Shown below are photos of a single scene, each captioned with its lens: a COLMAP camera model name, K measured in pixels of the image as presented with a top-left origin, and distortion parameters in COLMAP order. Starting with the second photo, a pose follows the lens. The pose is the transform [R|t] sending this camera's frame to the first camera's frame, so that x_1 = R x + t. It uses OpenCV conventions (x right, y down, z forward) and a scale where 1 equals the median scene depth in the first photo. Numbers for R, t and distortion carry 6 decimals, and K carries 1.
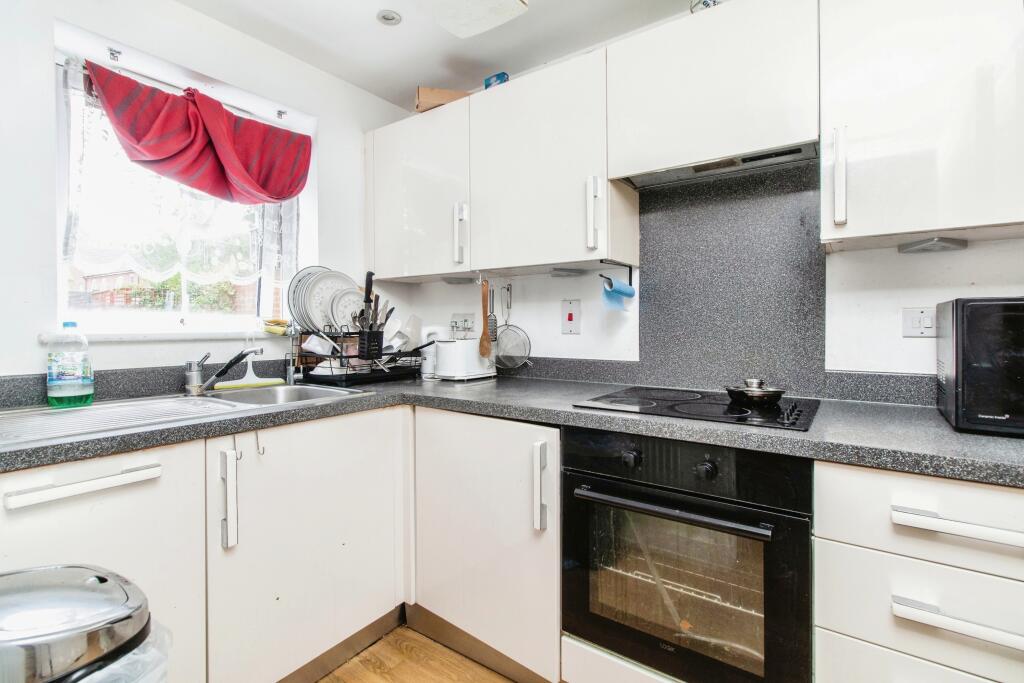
lens RADIAL K [[482.9, 0, 511.4], [0, 482.9, 326.2], [0, 0, 1]] dist [0.001819, -0.000365]
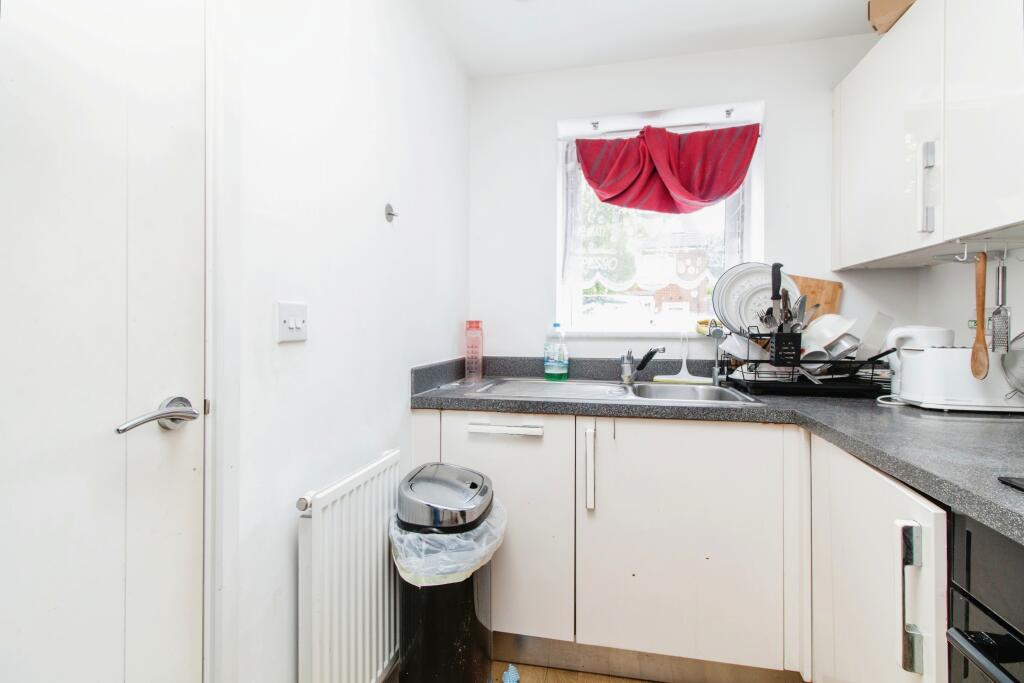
lens RADIAL K [[482.9, 0, 511.4], [0, 482.9, 326.2], [0, 0, 1]] dist [0.001819, -0.000365]
pose [[0.397240, 0.001955, -0.917713, 0.300411], [-0.003203, 0.999995, 0.000744, -0.000615], [0.917709, 0.002644, 0.397244, 0.227892]]
